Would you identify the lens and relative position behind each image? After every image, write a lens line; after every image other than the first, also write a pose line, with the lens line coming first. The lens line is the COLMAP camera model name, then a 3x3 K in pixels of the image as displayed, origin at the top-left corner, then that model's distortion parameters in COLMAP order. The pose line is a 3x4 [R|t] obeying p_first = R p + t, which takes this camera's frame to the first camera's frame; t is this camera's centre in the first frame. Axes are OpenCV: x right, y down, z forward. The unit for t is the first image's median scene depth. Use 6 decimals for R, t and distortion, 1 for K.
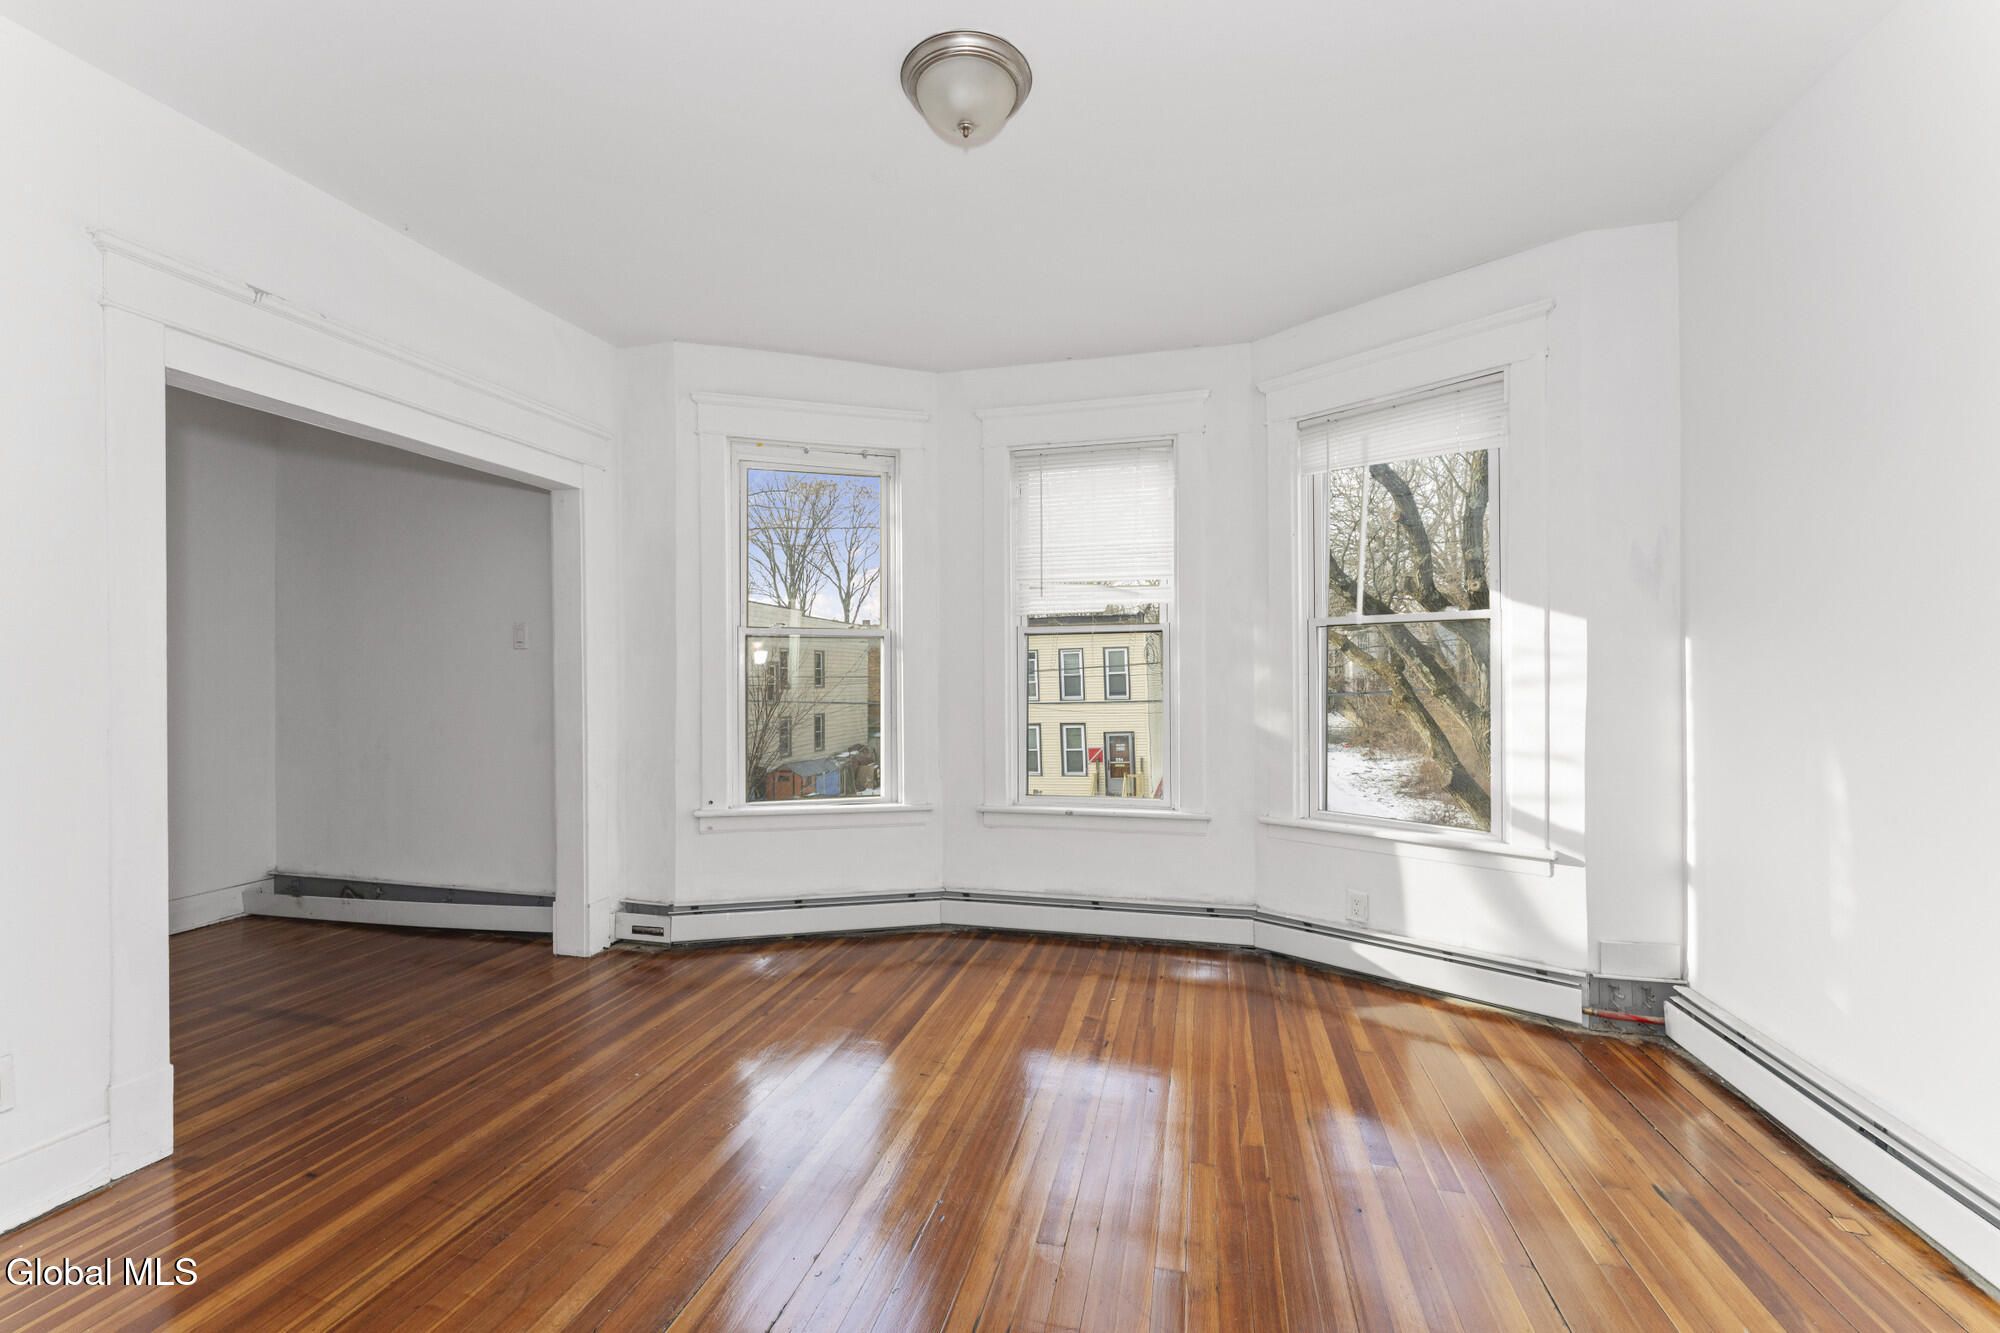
lens RADIAL K [[814.8, 0, 1002.9], [0, 814.8, 666.8], [0, 0, 1]] dist [-0.004347, -0.000405]
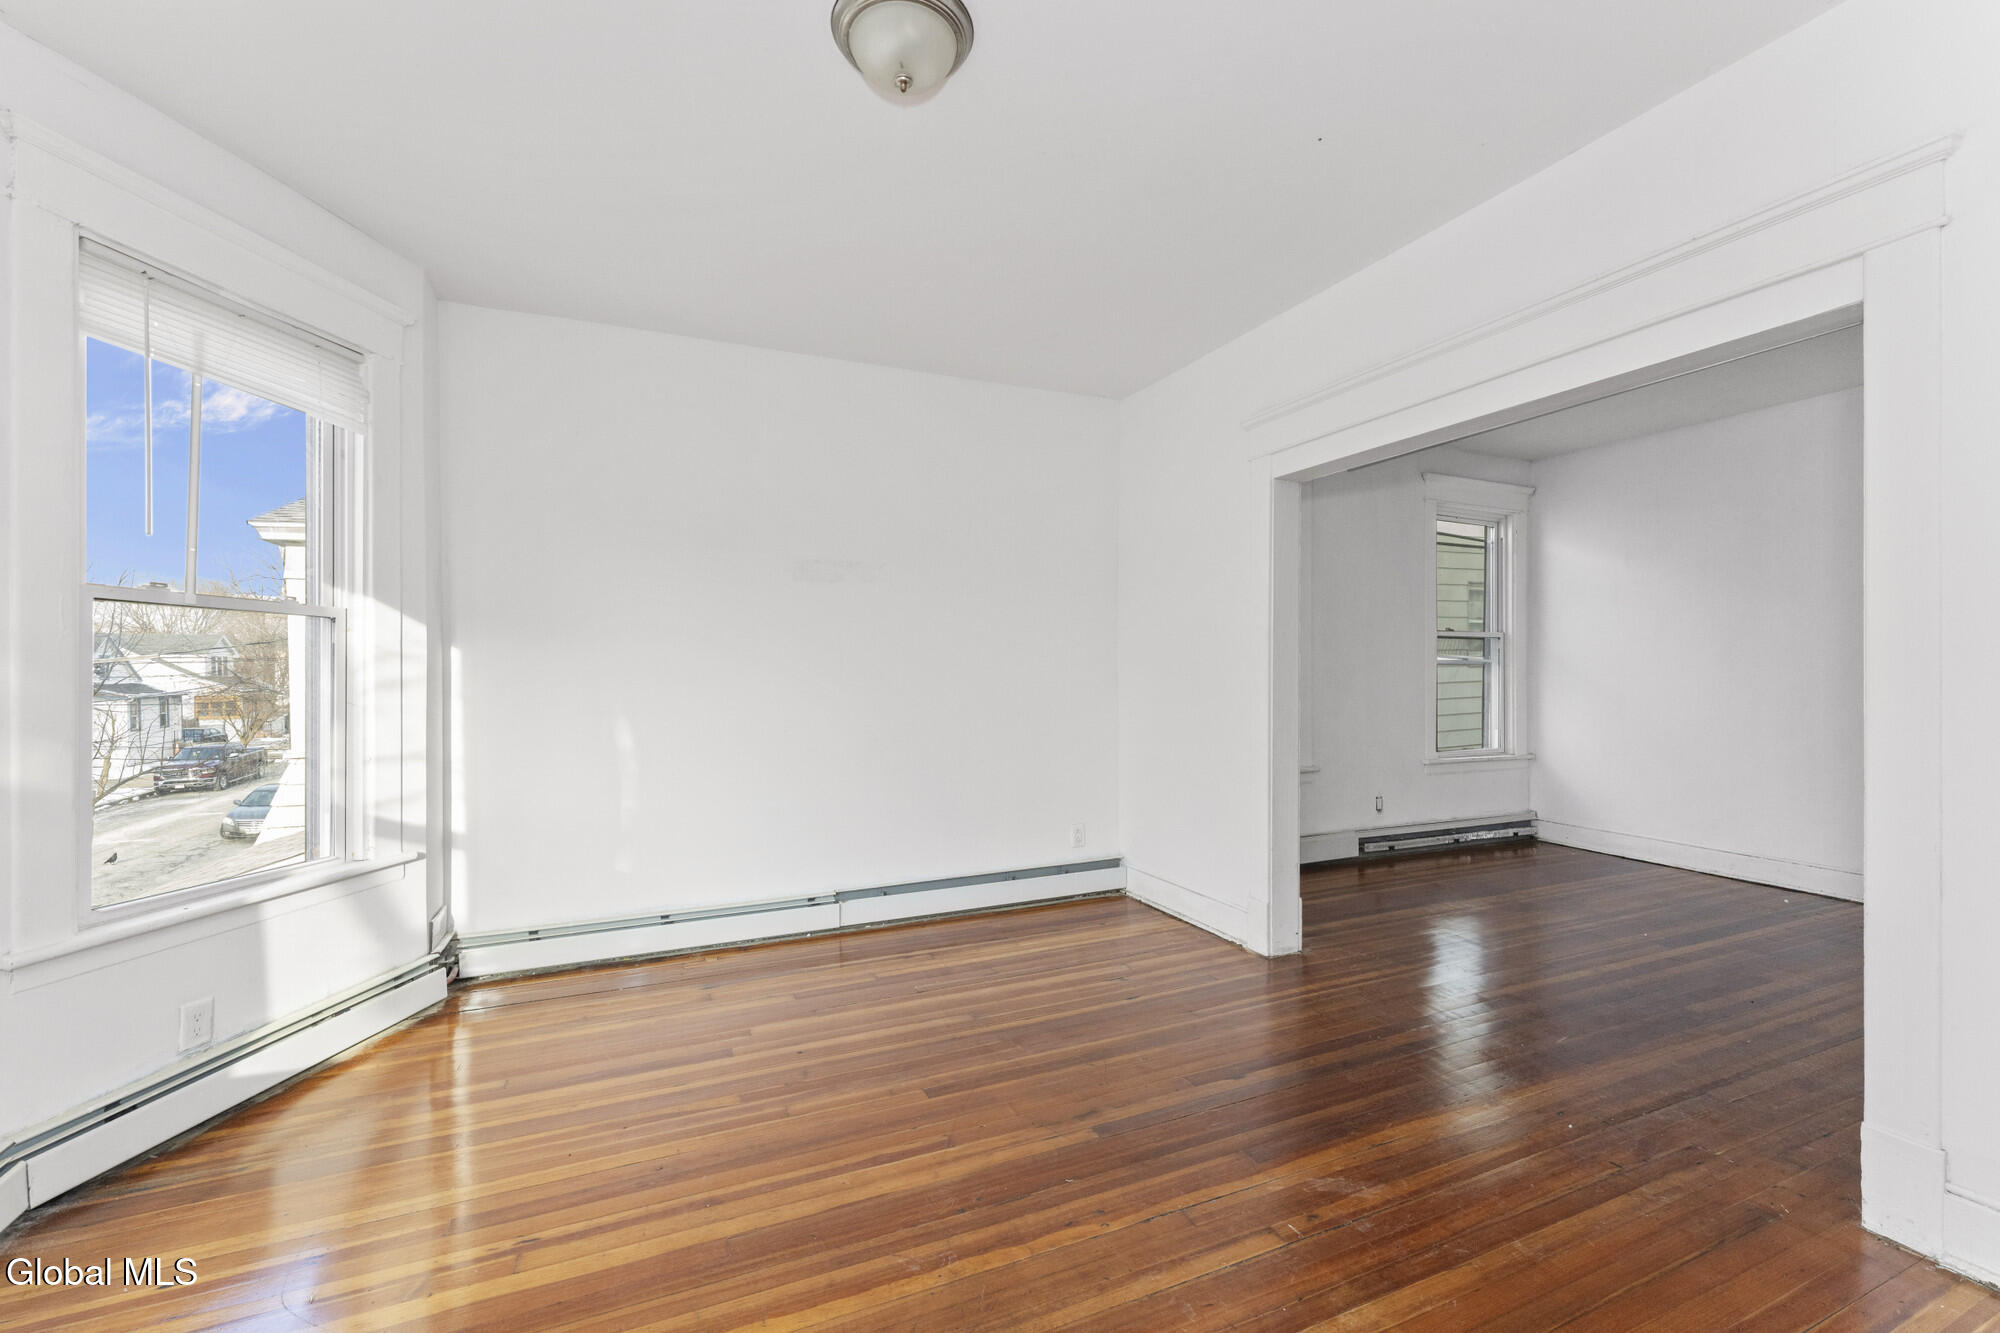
lens RADIAL K [[814.8, 0, 1000.7], [0, 814.8, 679.1], [0, 0, 1]] dist [-0.004347, -0.000405]
pose [[-0.597180, -0.002127, 0.802104, -0.575669], [0.002724, 0.999985, 0.004679, 0.009600], [-0.802103, 0.004979, -0.597165, 1.000302]]
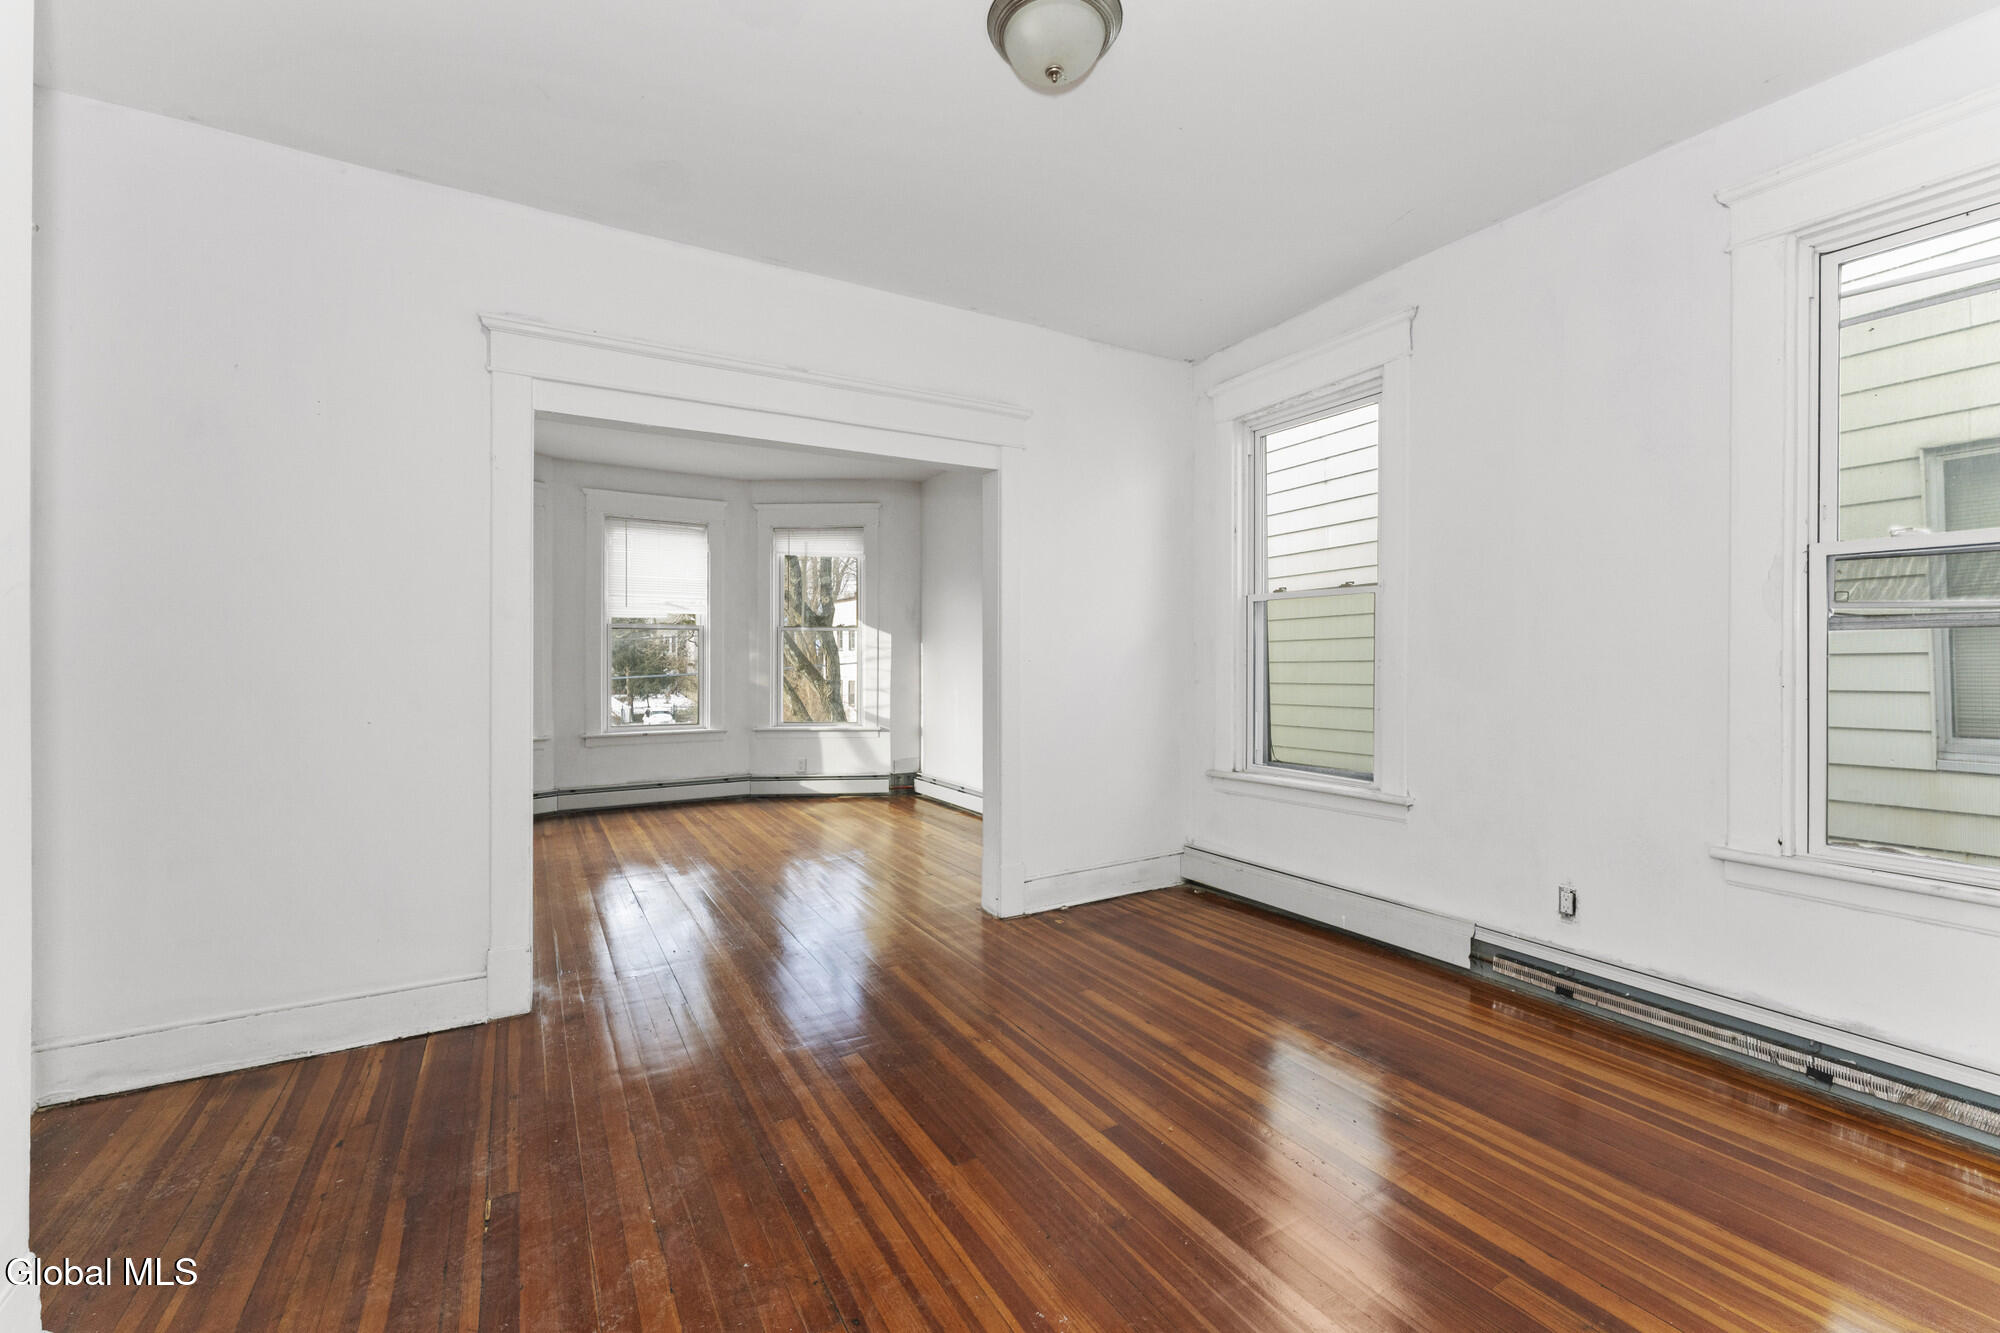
lens RADIAL K [[814.8, 0, 999.9], [0, 814.8, 657.2], [0, 0, 1]] dist [-0.004347, -0.000405]
pose [[0.727296, 0.015067, 0.686158, -0.742429], [-0.011421, 0.999886, -0.009851, 0.033113], [-0.686229, -0.000672, 0.727386, -1.030080]]
